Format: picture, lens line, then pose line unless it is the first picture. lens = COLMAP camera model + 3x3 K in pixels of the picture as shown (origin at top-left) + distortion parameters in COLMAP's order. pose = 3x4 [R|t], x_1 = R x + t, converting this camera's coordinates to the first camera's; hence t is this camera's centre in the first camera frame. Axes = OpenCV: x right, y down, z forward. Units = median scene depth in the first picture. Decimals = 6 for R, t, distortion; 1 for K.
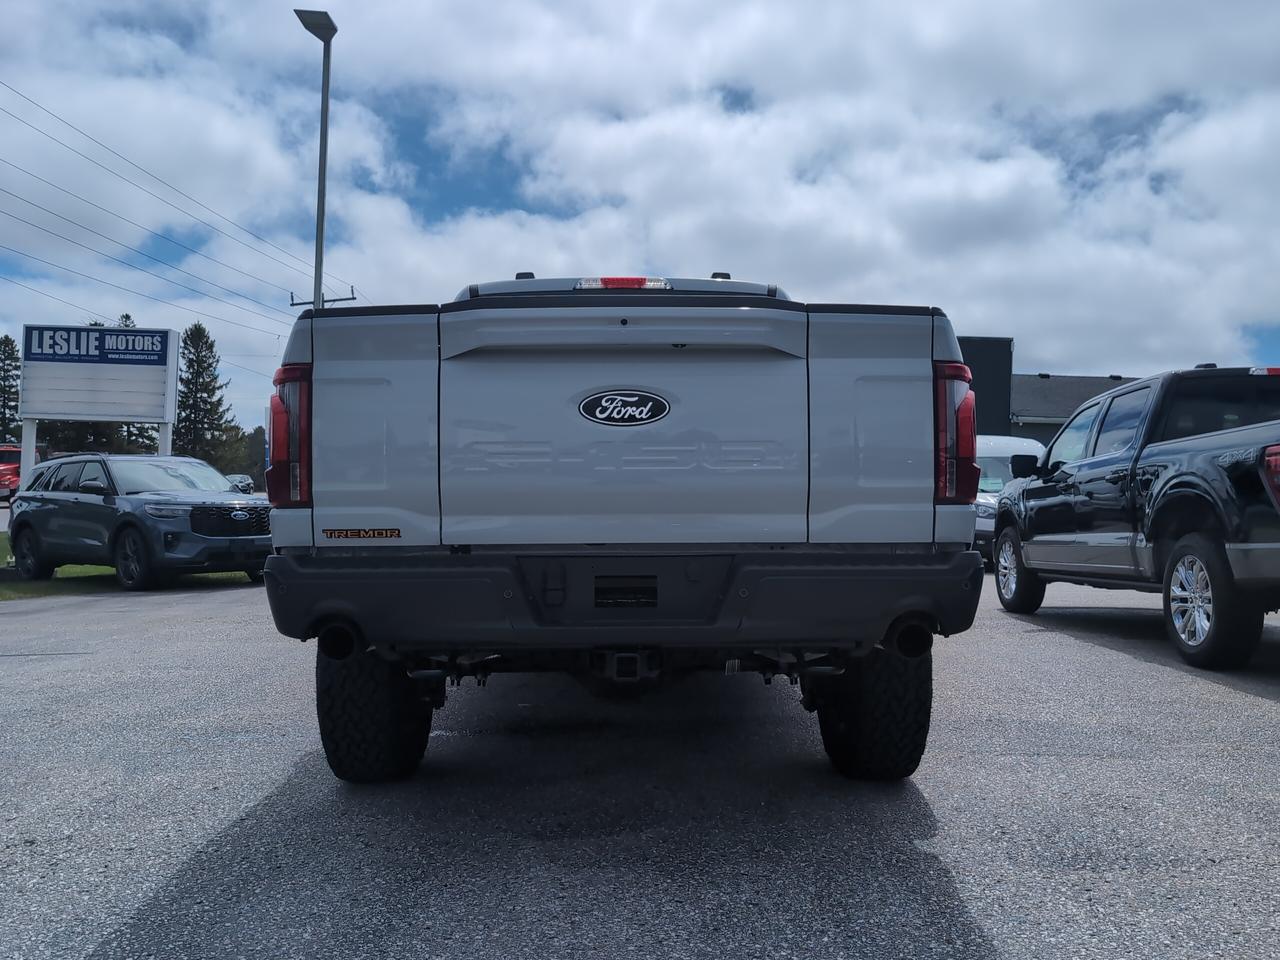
lens RADIAL K [[1090.7, 0, 640.0], [0, 1090.7, 480.0], [0, 0, 1]] dist [-0.001337, 0.002162]
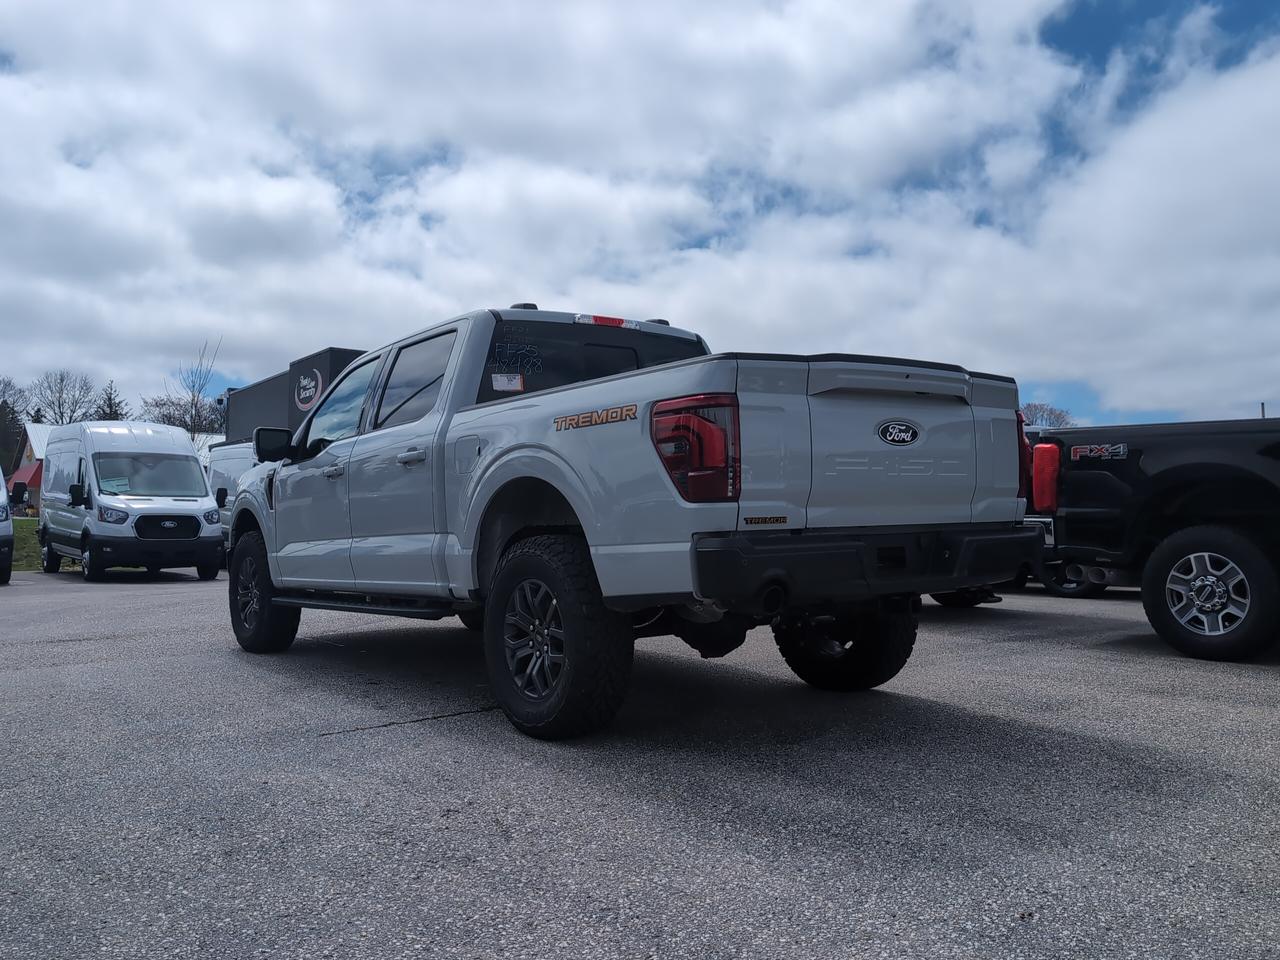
lens RADIAL K [[1066.6, 0, 640.0], [0, 1066.6, 480.0], [0, 0, 1]] dist [-0.032362, -0.002252]
pose [[0.810928, 0.006195, 0.585113, -1.149907], [-0.001756, 0.999965, -0.008155, 0.010220], [-0.585143, 0.005585, 0.810911, 0.025829]]
